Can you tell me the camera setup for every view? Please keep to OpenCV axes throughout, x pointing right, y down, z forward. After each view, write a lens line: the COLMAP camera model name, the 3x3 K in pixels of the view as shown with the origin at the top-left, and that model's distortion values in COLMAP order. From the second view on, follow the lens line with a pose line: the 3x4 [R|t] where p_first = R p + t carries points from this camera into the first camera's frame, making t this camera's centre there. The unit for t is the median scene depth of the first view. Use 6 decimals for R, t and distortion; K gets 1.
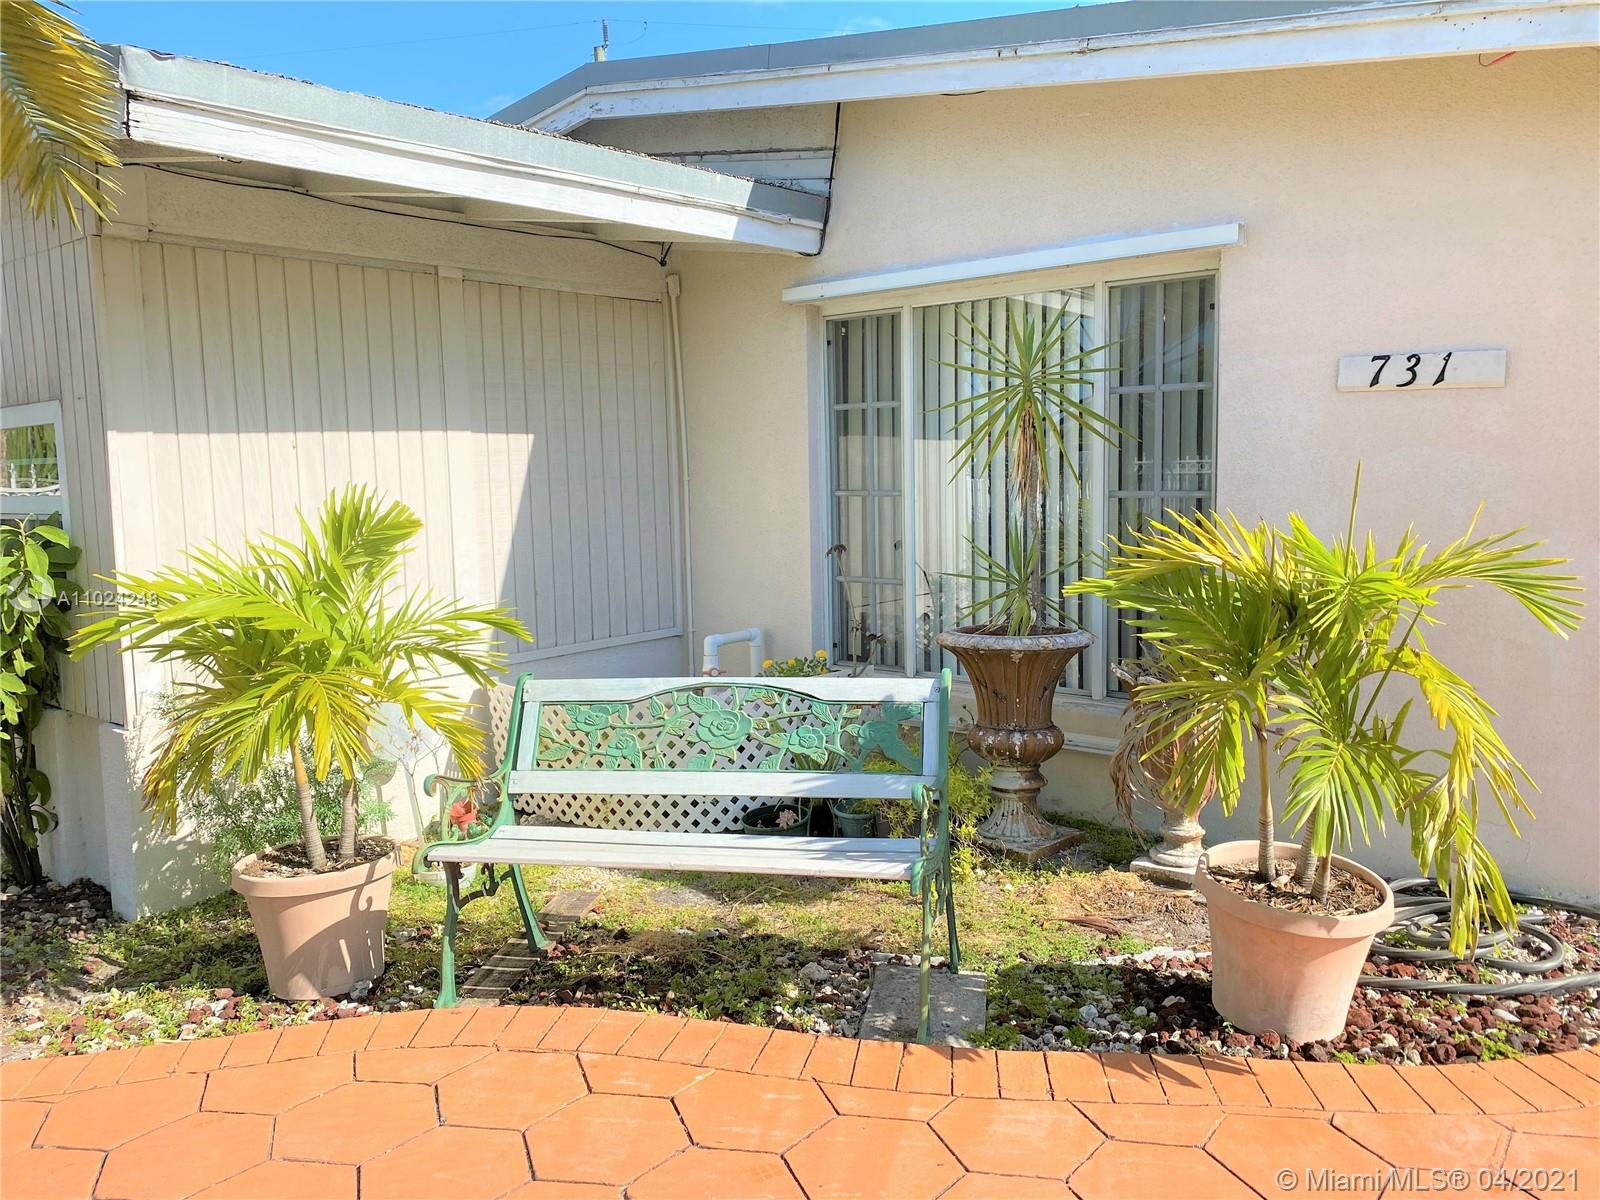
lens RADIAL K [[1214.1, 0, 797.8], [0, 1214.1, 586.8], [0, 0, 1]] dist [0.059190, -0.061794]
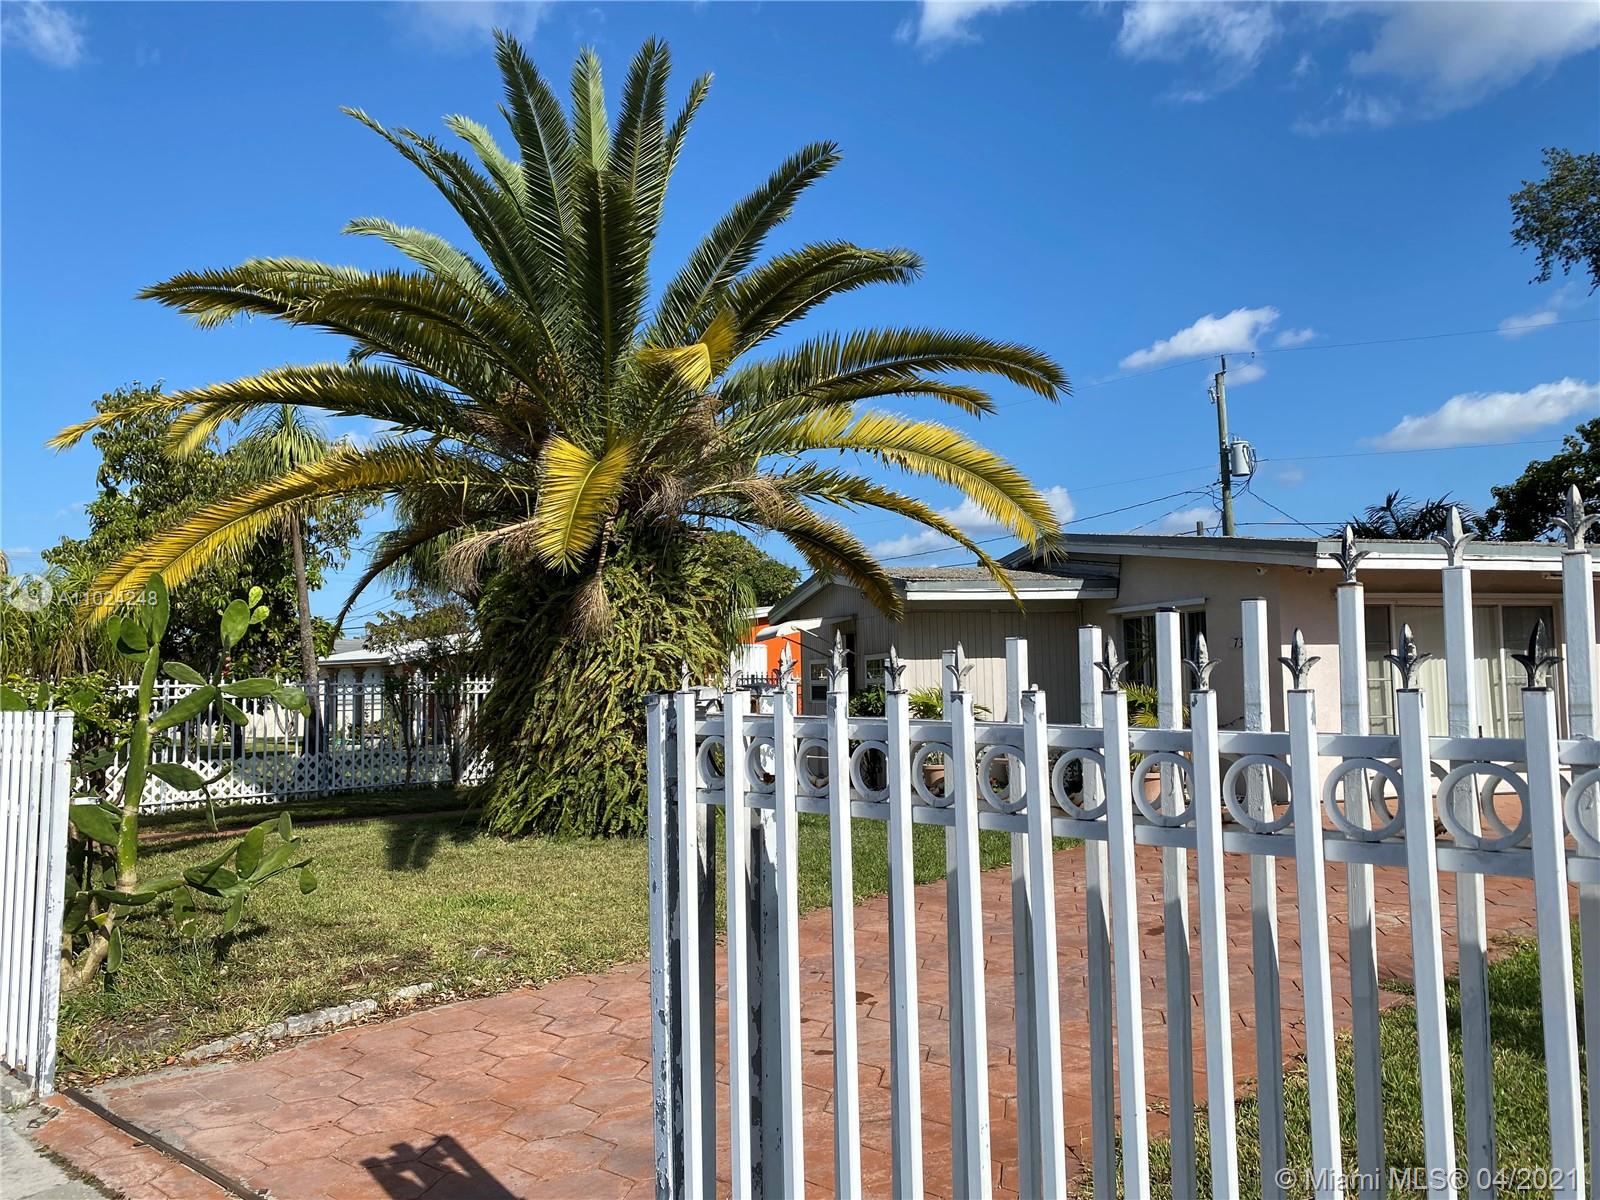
lens RADIAL K [[1214.1, 0, 802.0], [0, 1214.1, 588.9], [0, 0, 1]] dist [0.059190, -0.061794]
pose [[0.839680, -0.032580, -0.542104, 1.339748], [-0.063016, 0.985611, -0.156842, 0.287240], [0.539414, 0.165858, 0.825545, -2.507853]]
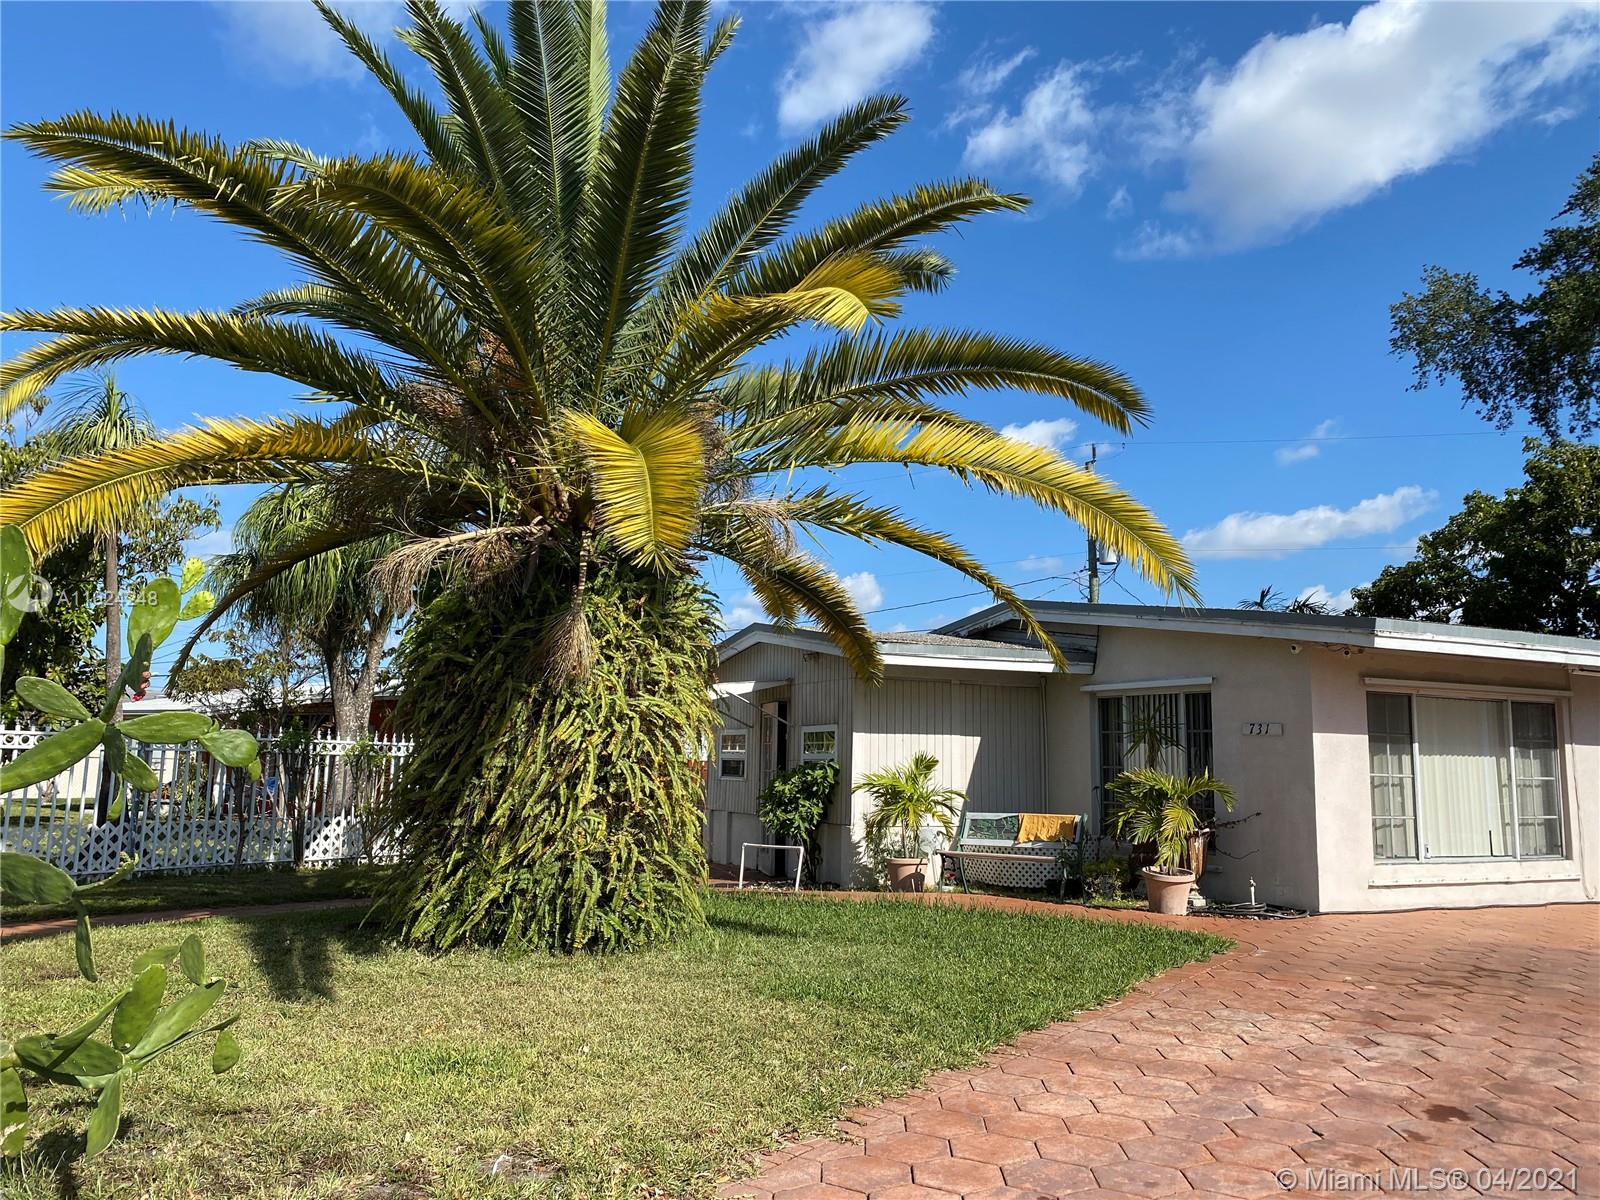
lens RADIAL K [[1214.1, 0, 806.7], [0, 1214.1, 577.2], [0, 0, 1]] dist [0.059190, -0.061794]
pose [[0.915818, -0.018365, -0.401173, 0.707441], [-0.085308, 0.967259, -0.239025, 0.281645], [0.392428, 0.253127, 0.884266, -2.233878]]
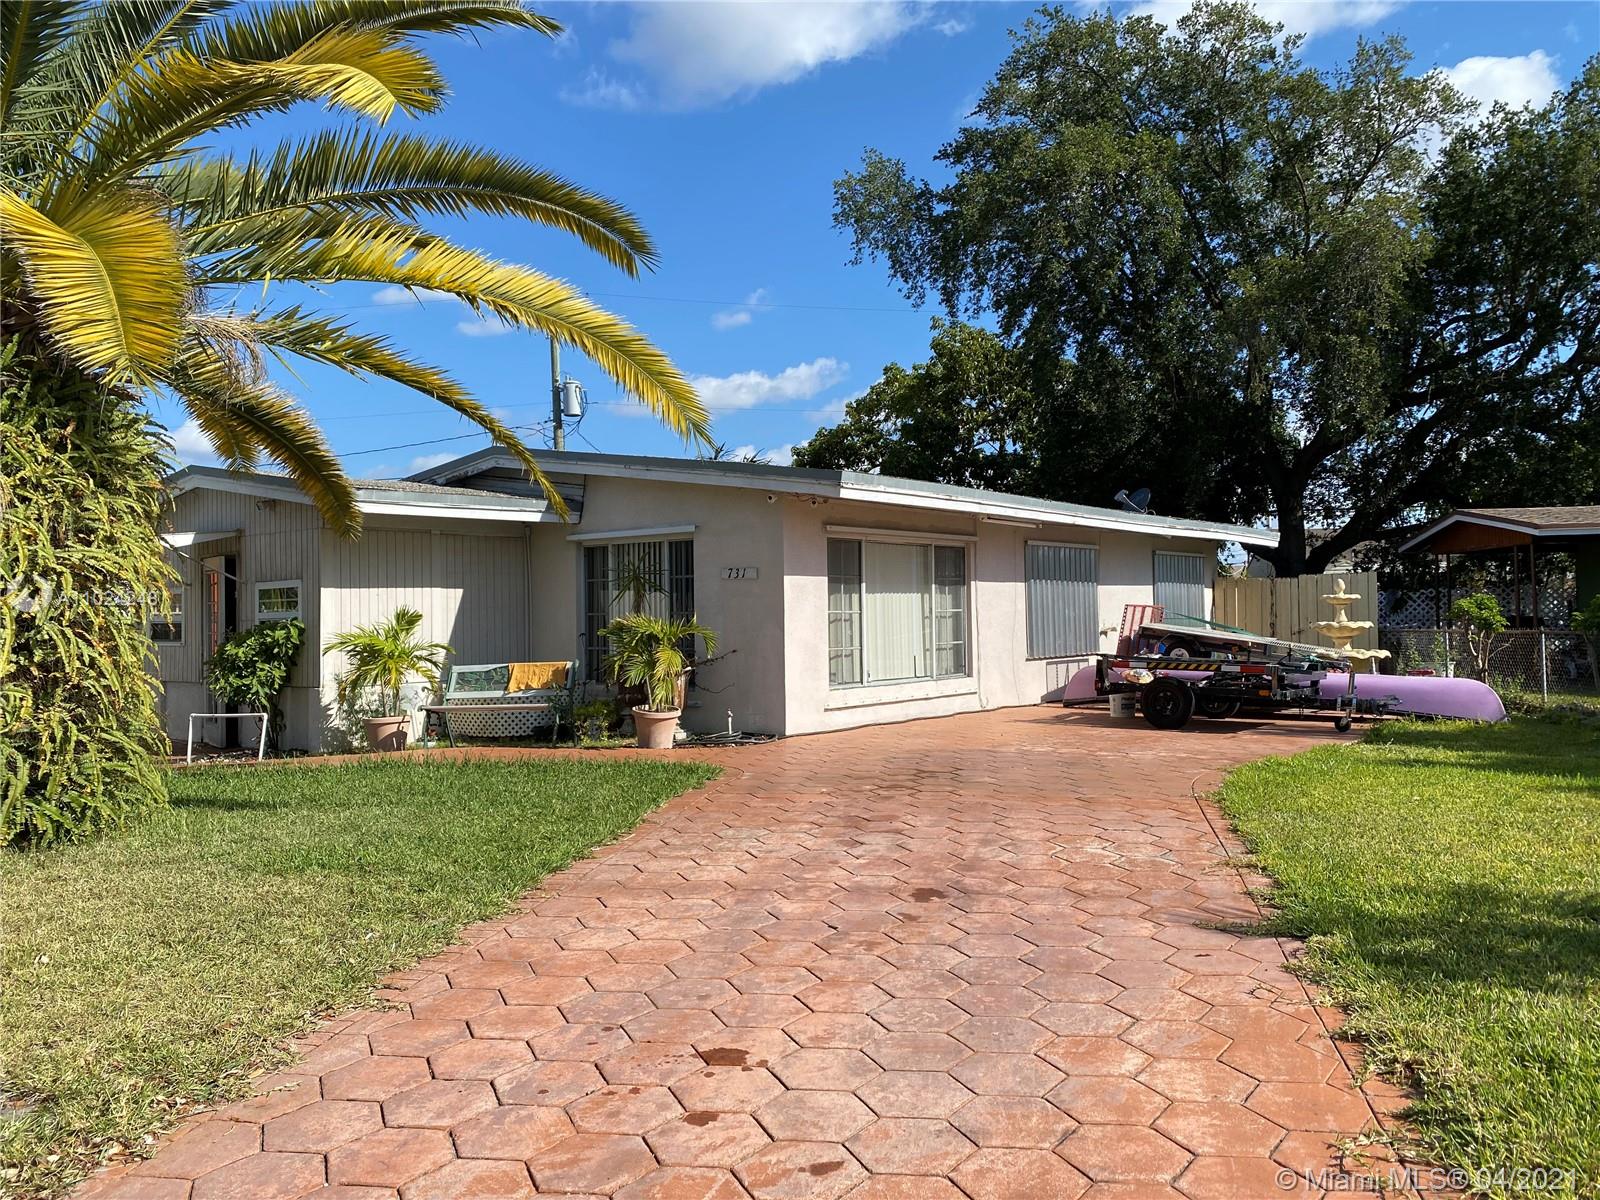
lens RADIAL K [[1214.1, 0, 794.8], [0, 1214.1, 581.4], [0, 0, 1]] dist [0.059190, -0.061794]
pose [[0.999754, 0.009332, 0.020120, 0.599036], [-0.006462, 0.990373, -0.138276, 0.289258], [-0.021217, 0.138112, 0.990189, -2.197189]]
